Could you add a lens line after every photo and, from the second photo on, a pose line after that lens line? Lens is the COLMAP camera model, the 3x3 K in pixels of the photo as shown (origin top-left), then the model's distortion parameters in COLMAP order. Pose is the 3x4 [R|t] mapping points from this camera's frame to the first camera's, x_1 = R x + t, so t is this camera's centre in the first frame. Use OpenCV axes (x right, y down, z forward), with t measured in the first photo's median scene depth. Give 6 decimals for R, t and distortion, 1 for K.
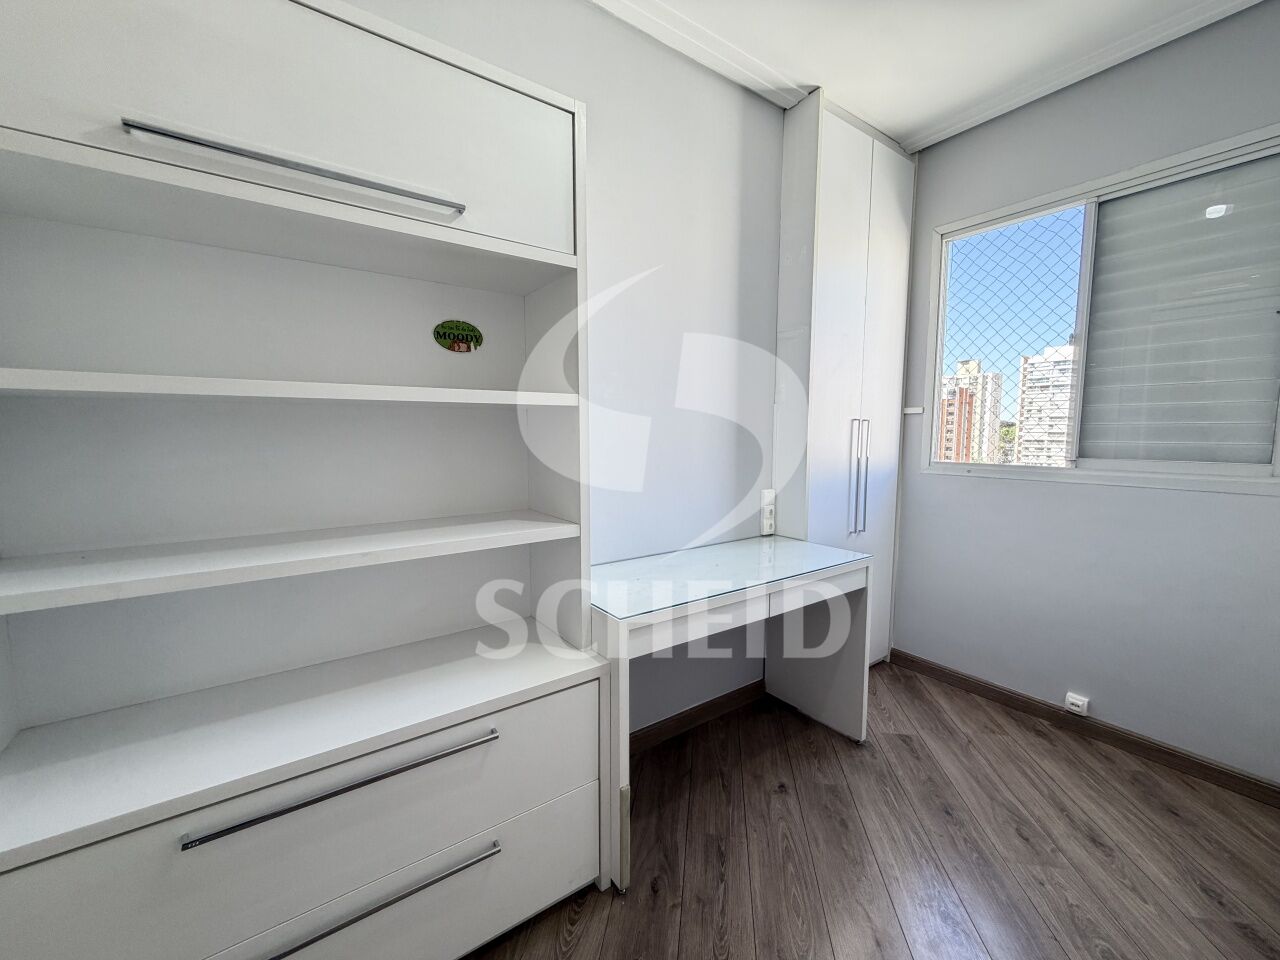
lens RADIAL K [[508.8, 0, 637.5], [0, 508.8, 480.2], [0, 0, 1]] dist [0.000978, 0.000658]
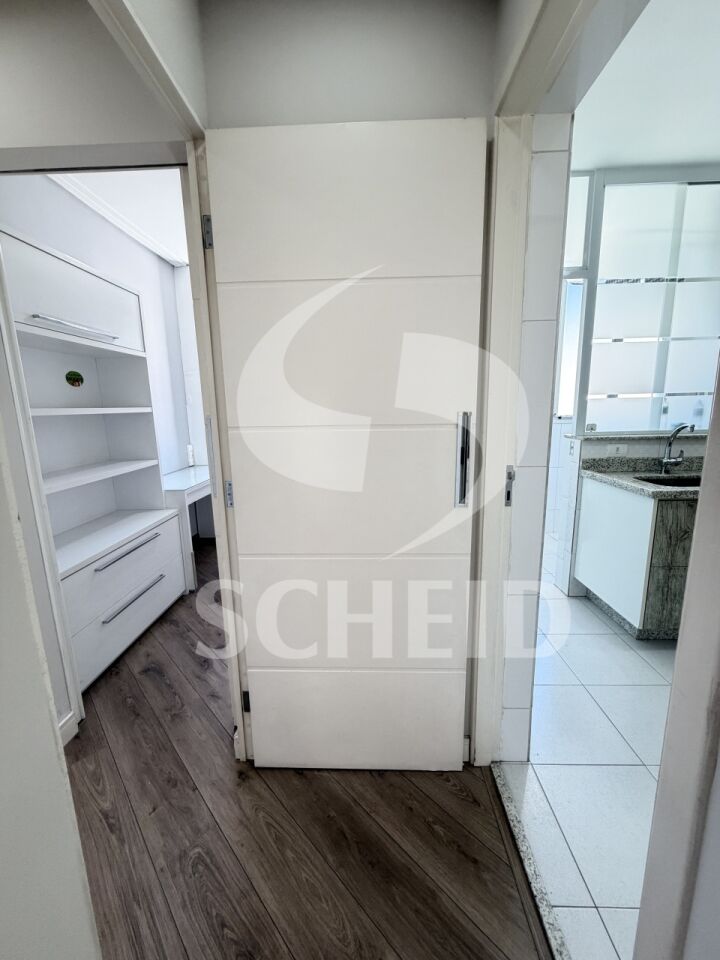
lens RADIAL K [[388.0, 0, 360.0], [0, 388.0, 480.0], [0, 0, 1]] dist [0.059948, -0.000076]
pose [[0.608077, -0.163131, 0.776937, -1.017138], [0.095607, 0.986585, 0.132323, 0.024029], [-0.788100, -0.006181, 0.615516, -0.978997]]
